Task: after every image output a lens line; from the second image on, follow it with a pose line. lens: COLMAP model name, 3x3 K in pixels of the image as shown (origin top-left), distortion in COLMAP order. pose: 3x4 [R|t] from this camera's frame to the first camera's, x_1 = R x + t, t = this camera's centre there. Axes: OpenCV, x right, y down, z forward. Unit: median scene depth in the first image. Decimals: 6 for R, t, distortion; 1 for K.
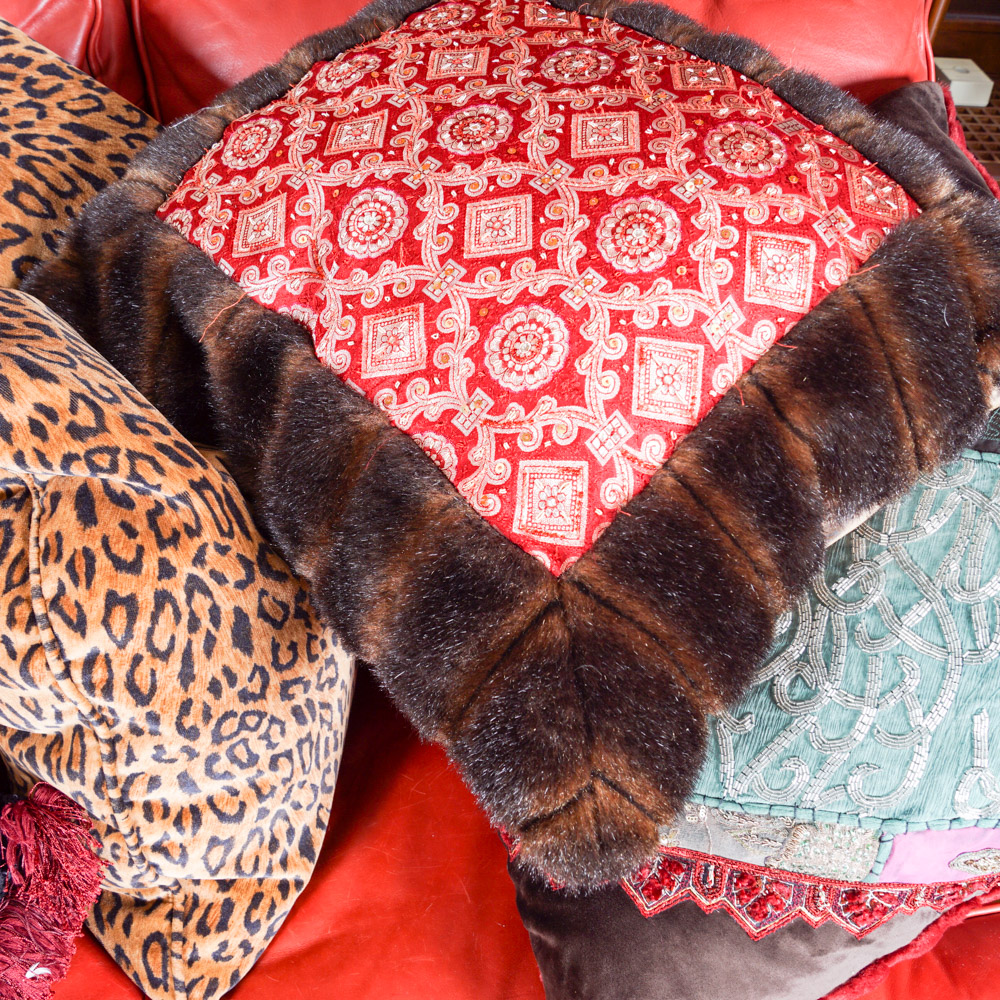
lens RADIAL K [[1198.6, 0, 478.0], [0, 1198.6, 499.7], [0, 0, 1]] dist [-0.093428, 0.005316]
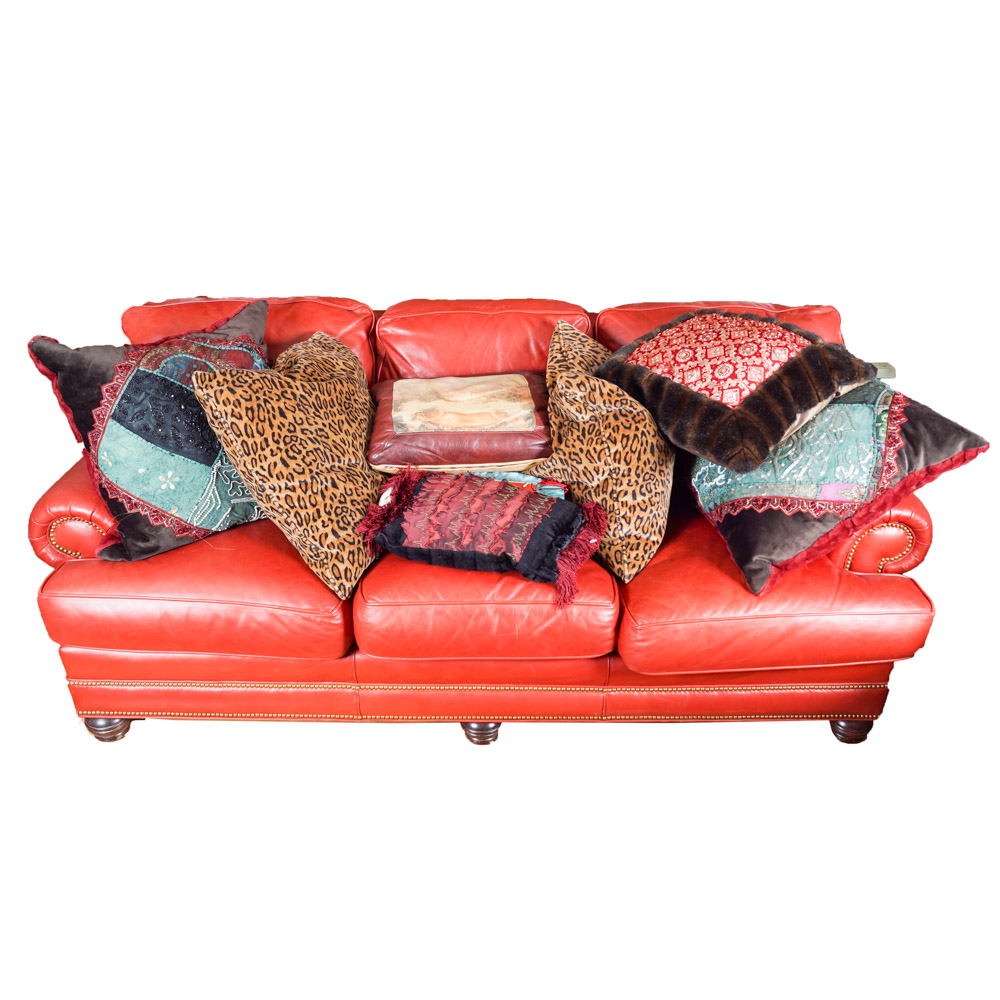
lens RADIAL K [[1152.0, 0, 405.2], [0, 1152.0, 500.1], [0, 0, 1]] dist [-0.081664, 0.029320]
pose [[0.984188, -0.001718, -0.177121, -0.345814], [-0.064623, 0.927545, -0.368081, 1.812573], [0.164920, 0.373707, 0.912768, -2.700838]]
